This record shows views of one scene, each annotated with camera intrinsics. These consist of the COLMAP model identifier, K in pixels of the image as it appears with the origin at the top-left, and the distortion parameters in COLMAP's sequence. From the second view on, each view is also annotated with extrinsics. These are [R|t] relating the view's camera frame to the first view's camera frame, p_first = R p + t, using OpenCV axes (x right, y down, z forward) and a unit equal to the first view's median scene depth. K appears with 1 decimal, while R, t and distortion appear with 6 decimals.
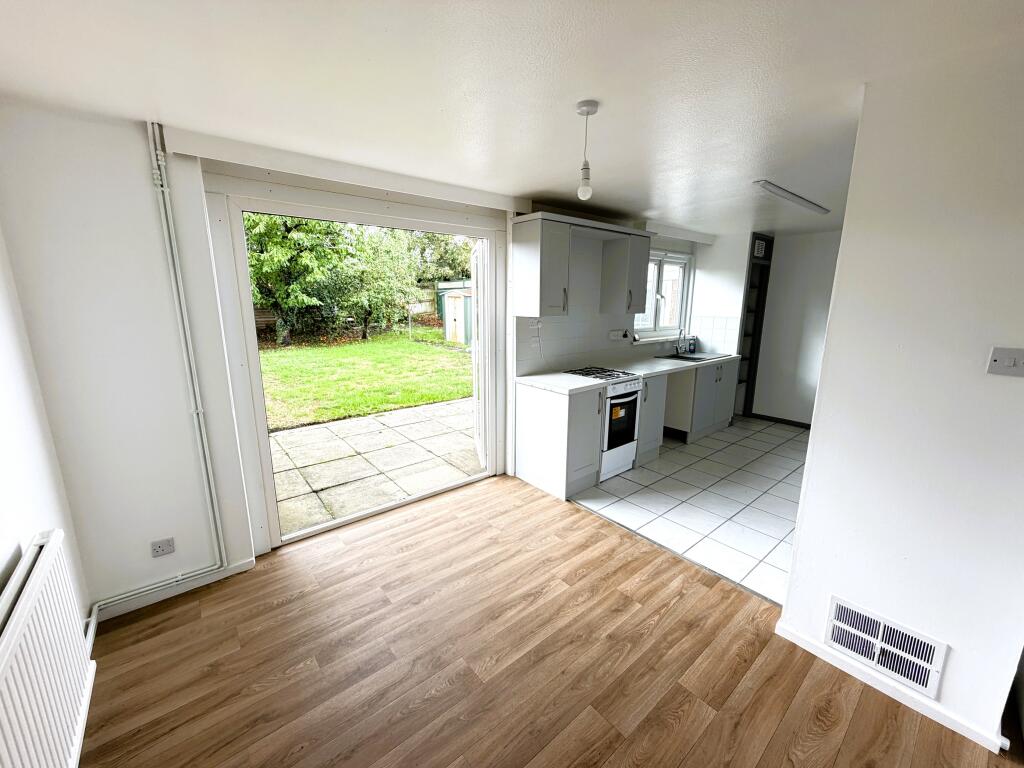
lens RADIAL K [[412.0, 0, 511.9], [0, 412.0, 383.3], [0, 0, 1]] dist [-0.000423, 0.000158]
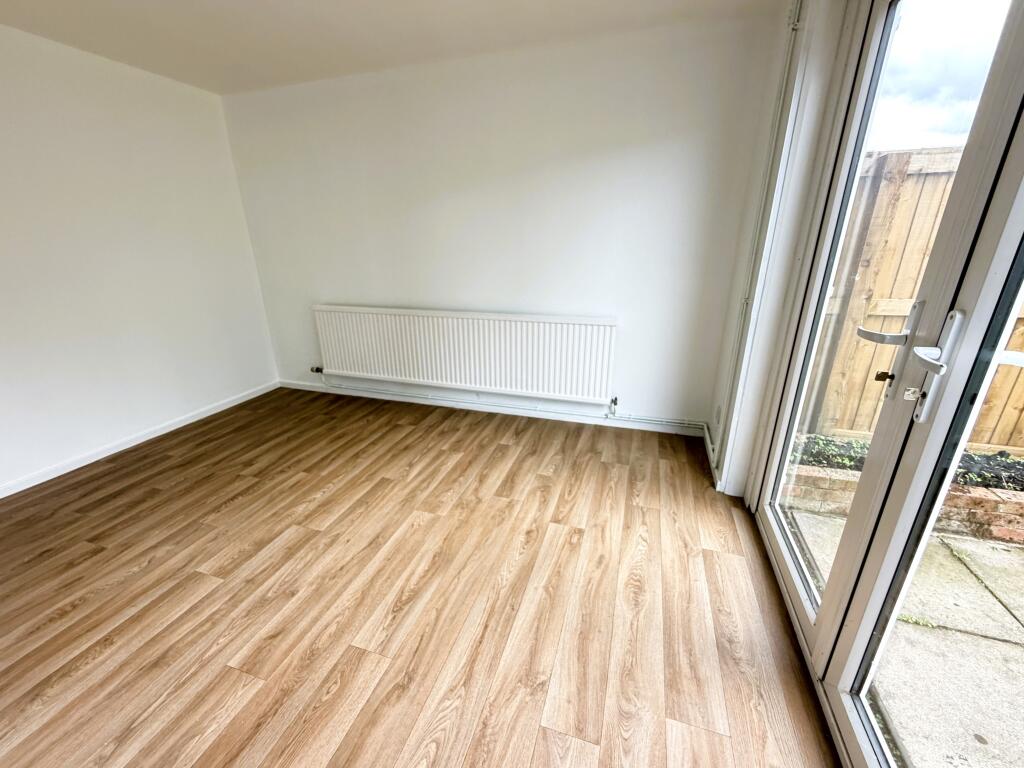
lens RADIAL K [[412.0, 0, 510.6], [0, 412.0, 383.1], [0, 0, 1]] dist [-0.000423, 0.000158]
pose [[-0.845226, 0.185426, -0.501208, 0.184776], [-0.100495, 0.865993, 0.489854, -0.172543], [0.524875, 0.464406, -0.713326, 1.452496]]
